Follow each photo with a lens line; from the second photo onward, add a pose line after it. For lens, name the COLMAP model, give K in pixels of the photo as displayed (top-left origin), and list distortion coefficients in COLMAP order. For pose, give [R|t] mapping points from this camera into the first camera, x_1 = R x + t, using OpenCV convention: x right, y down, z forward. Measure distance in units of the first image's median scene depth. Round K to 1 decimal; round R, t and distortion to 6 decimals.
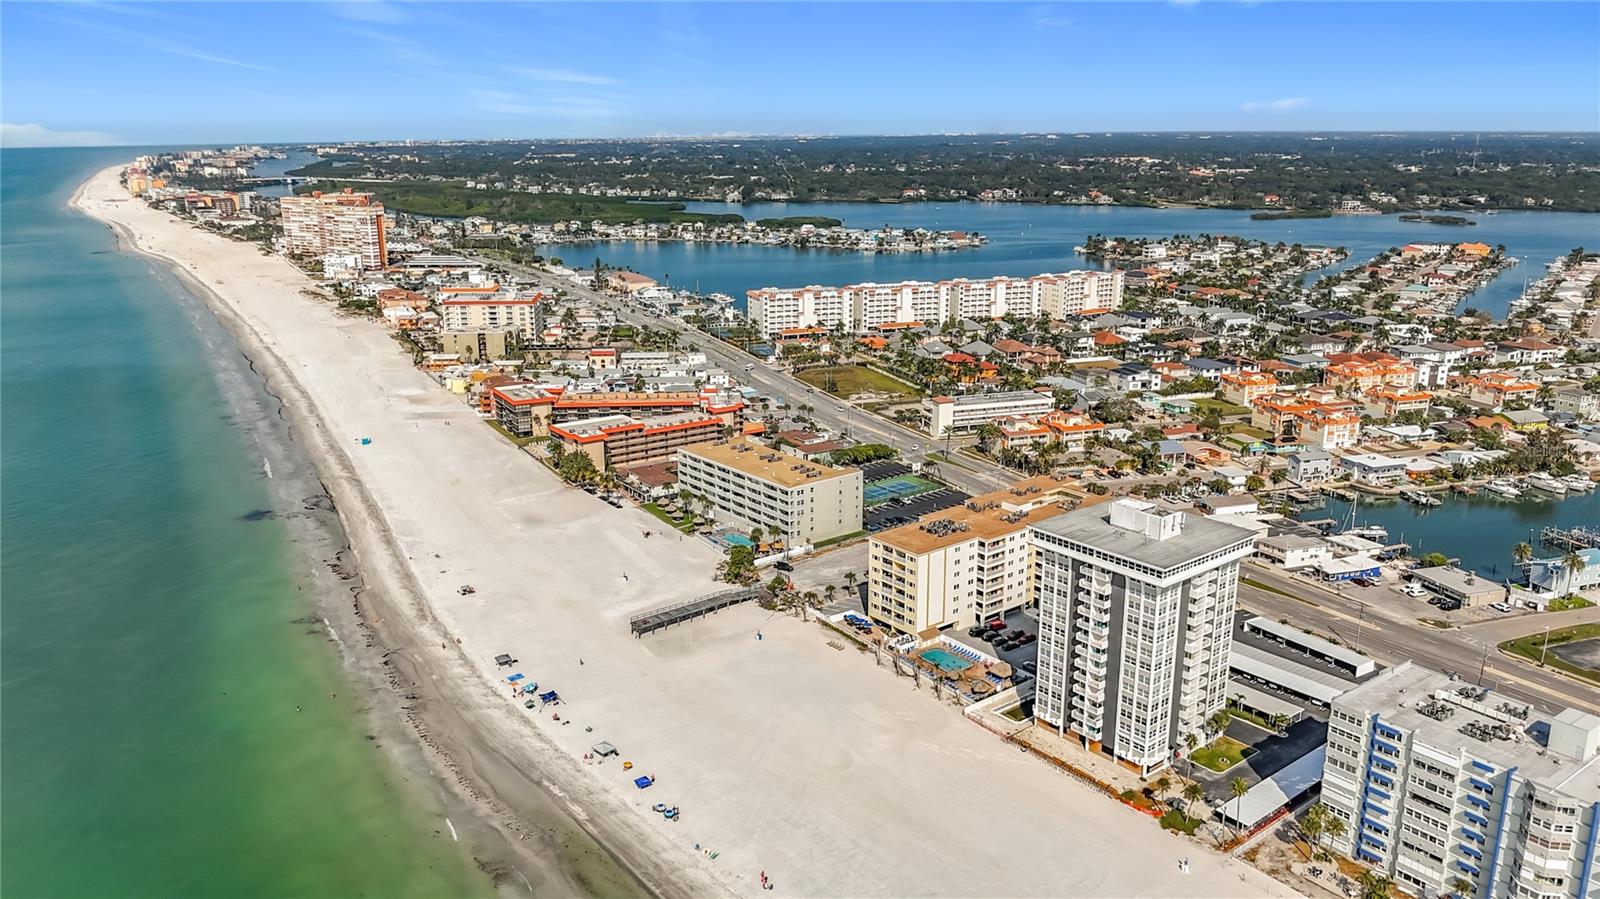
lens RADIAL K [[1191.6, 0, 803.6], [0, 1191.6, 449.1], [0, 0, 1]] dist [0.080835, -0.090672]
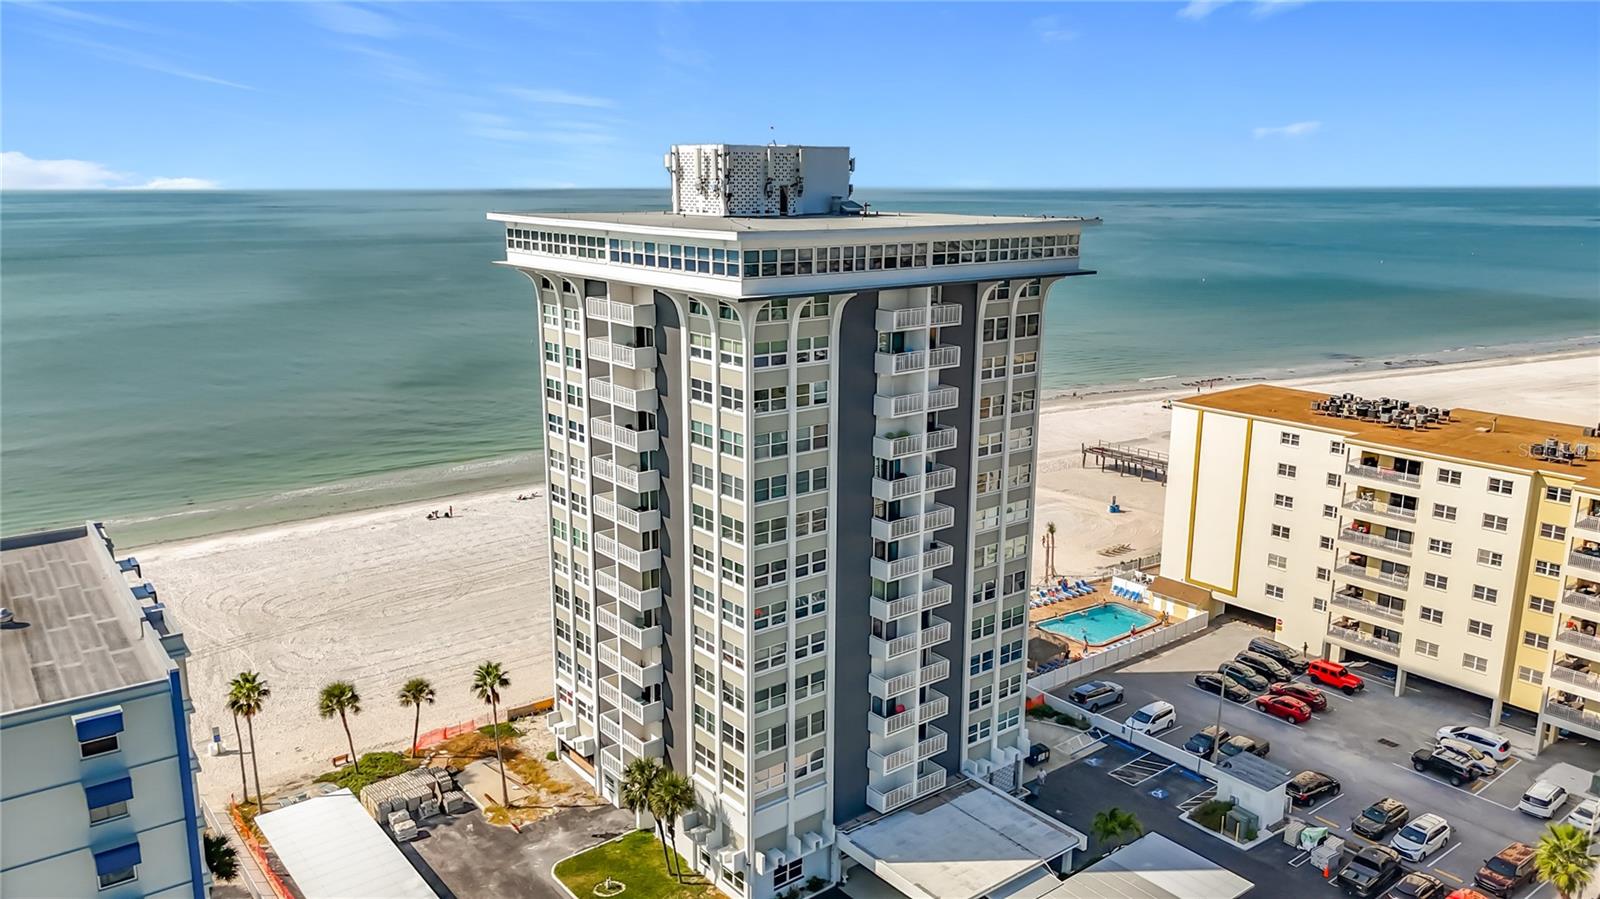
lens RADIAL K [[1176.2, 0, 800.0], [0, 1176.2, 449.5], [0, 0, 1]] dist [0.078847, -0.090335]
pose [[-0.015374, 0.227707, -0.973608, 0.616100], [-0.265853, 0.937743, 0.223517, 0.048096], [0.963891, 0.262273, 0.046120, 0.953043]]
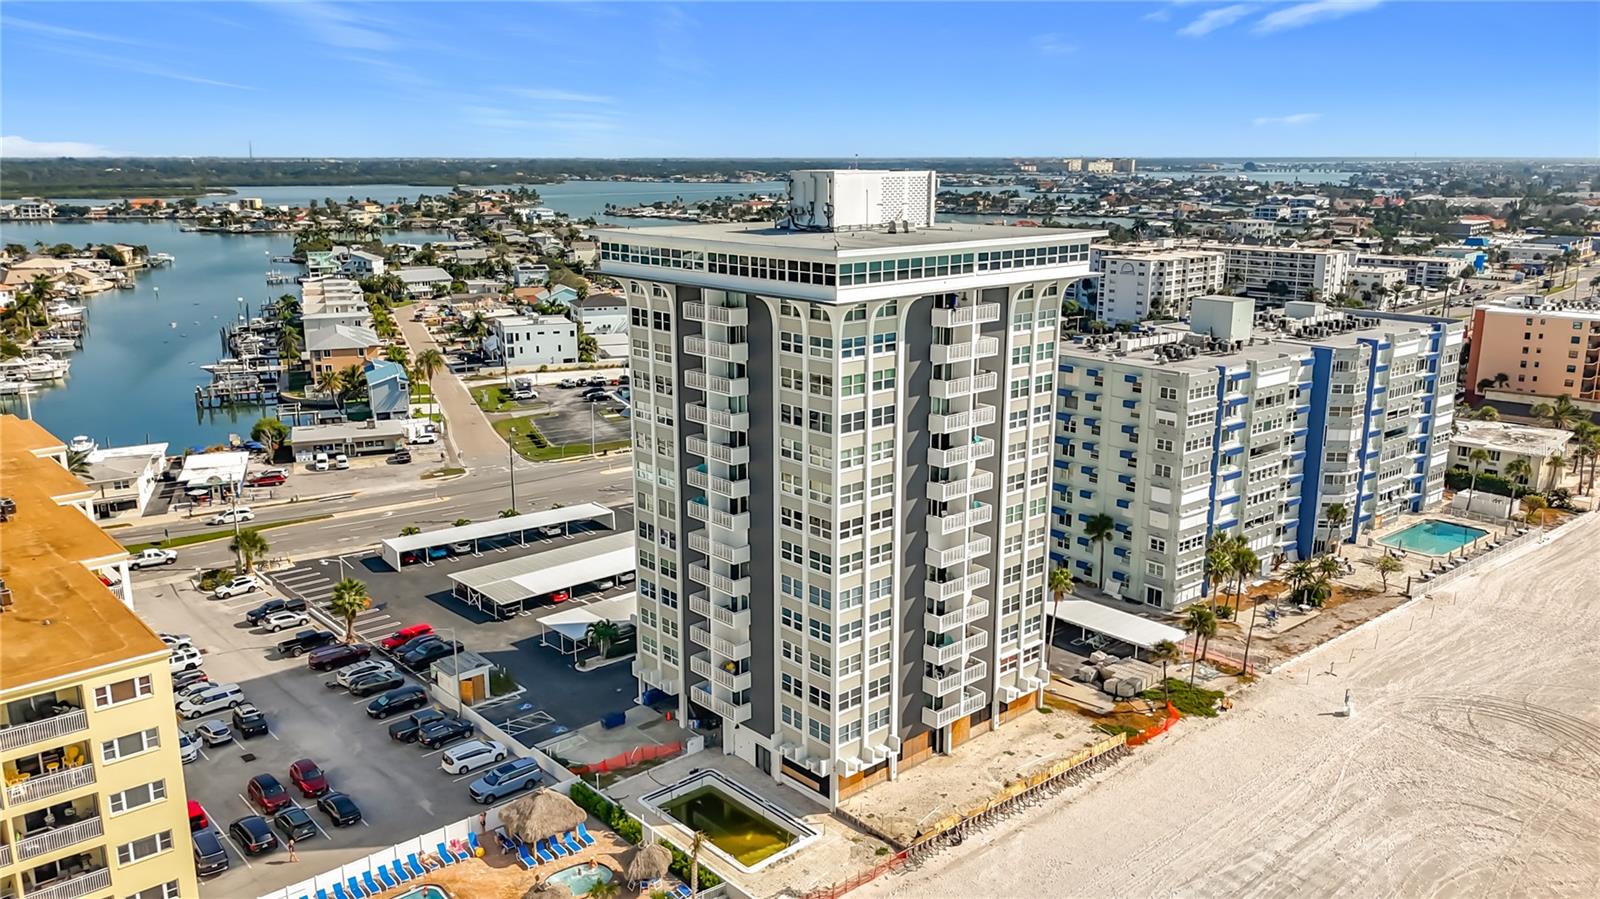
lens RADIAL K [[1220.2, 0, 793.7], [0, 1220.2, 443.9], [0, 0, 1]] dist [0.075898, -0.092914]
pose [[-0.037758, -0.231241, 0.972163, -0.156913], [0.262604, 0.936368, 0.232926, 0.029244], [-0.964165, 0.264089, 0.025369, 0.971333]]
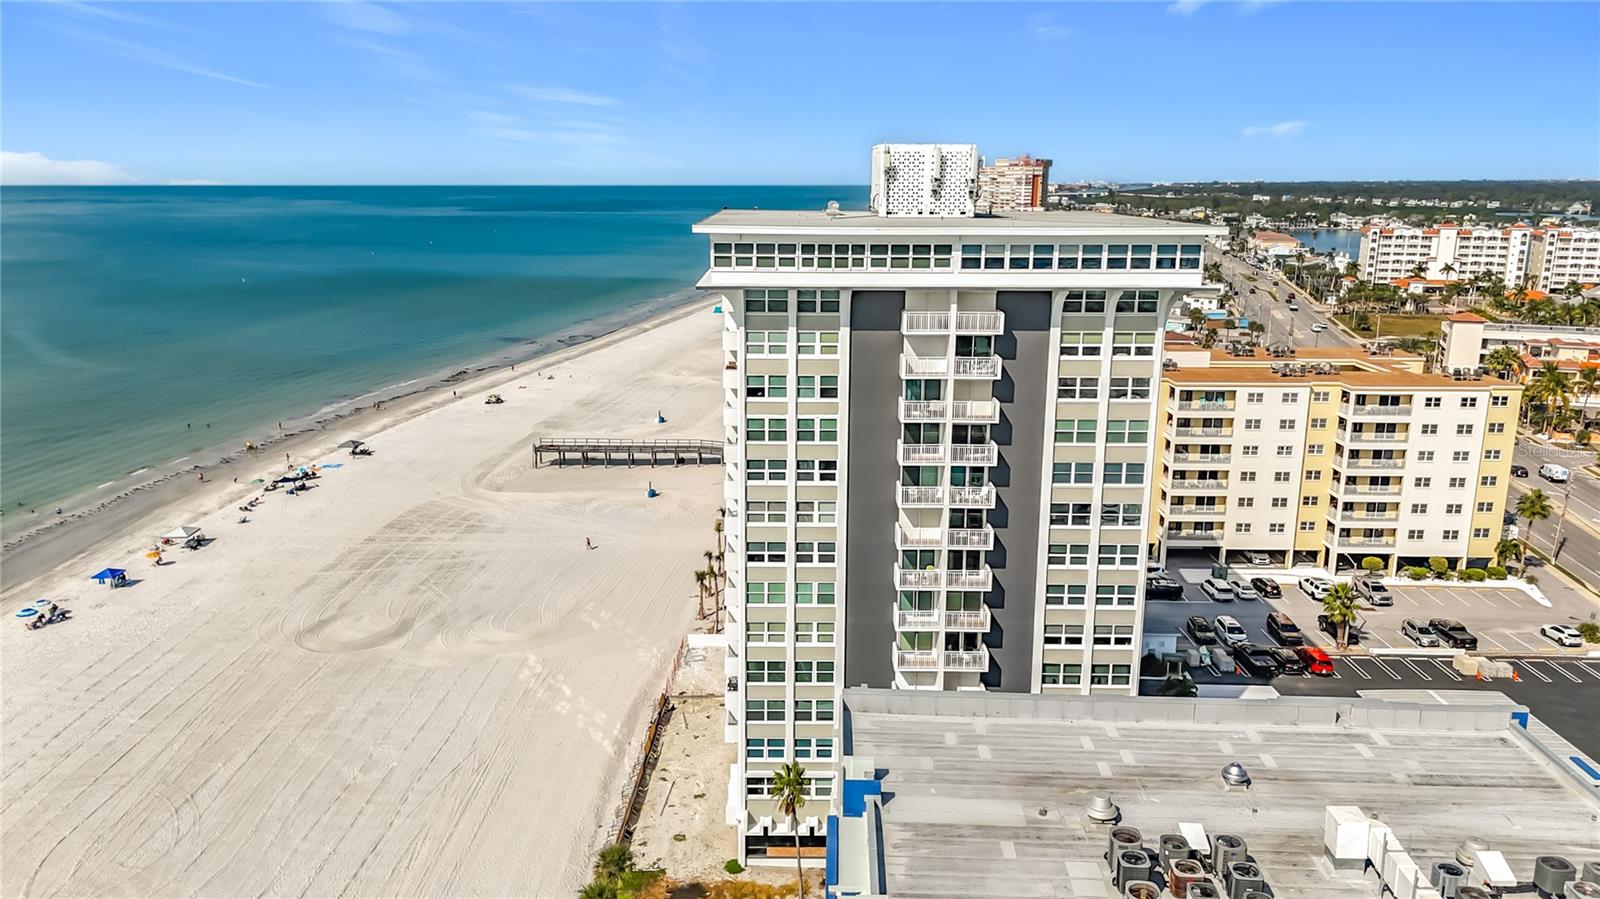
lens RADIAL K [[1191.6, 0, 803.6], [0, 1191.6, 449.1], [0, 0, 1]] dist [0.080835, -0.090672]
pose [[0.776077, 0.147457, -0.613156, 0.461770], [-0.172171, 0.984885, 0.018935, 0.128545], [0.606680, 0.090873, 0.789735, 0.657714]]
